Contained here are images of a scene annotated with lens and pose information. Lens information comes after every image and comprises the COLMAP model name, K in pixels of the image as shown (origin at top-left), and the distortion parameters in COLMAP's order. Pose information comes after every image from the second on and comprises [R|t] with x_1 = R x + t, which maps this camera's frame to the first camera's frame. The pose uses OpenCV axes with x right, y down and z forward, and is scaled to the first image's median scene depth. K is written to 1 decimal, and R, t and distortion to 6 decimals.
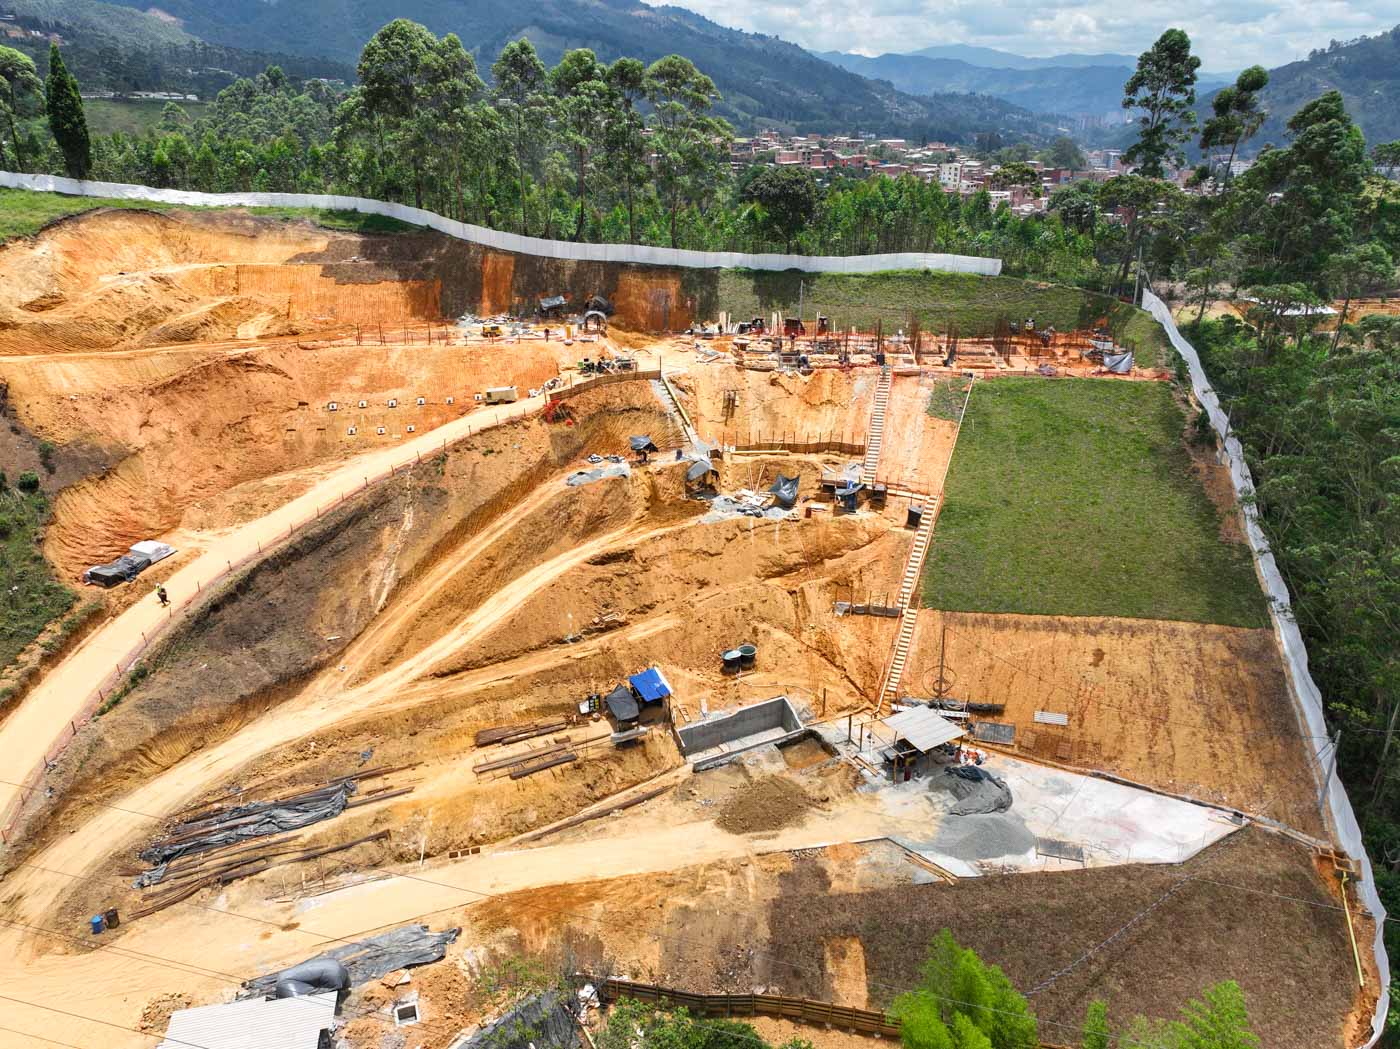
lens RADIAL K [[976.3, 0, 697.8], [0, 976.3, 524.6], [0, 0, 1]] dist [0.005550, 0.000510]
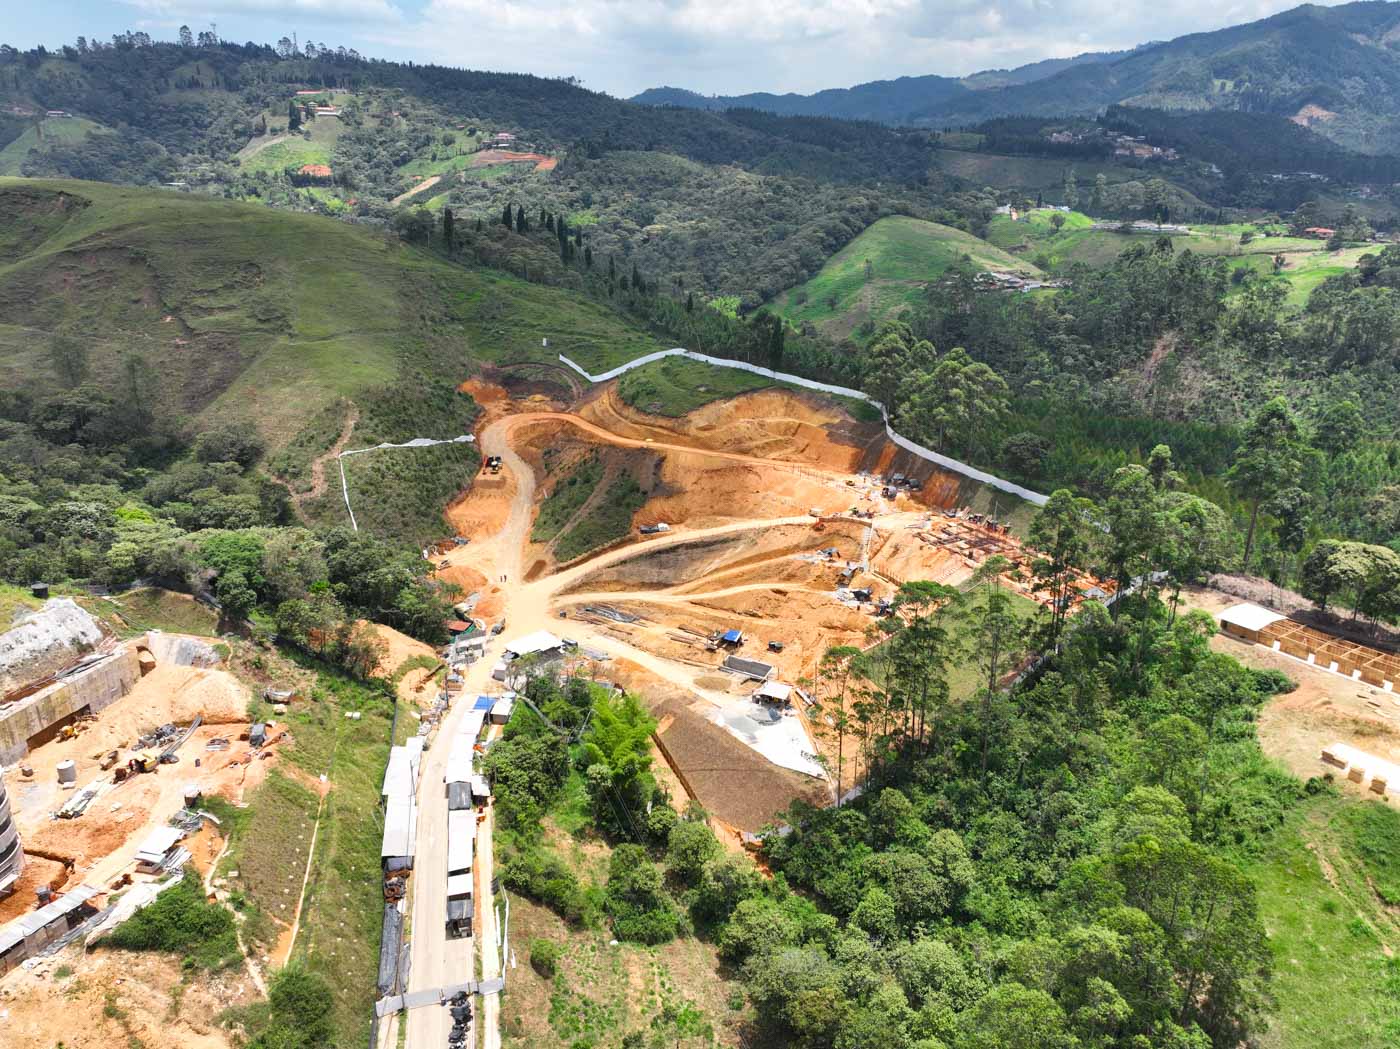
lens RADIAL K [[976.3, 0, 700.0], [0, 976.3, 524.6], [0, 0, 1]] dist [0.005550, 0.000510]
pose [[0.529938, 0.284425, -0.798917, 1.482117], [-0.341936, 0.933769, 0.105620, -0.269308], [0.776044, 0.217207, 0.592095, -0.469741]]
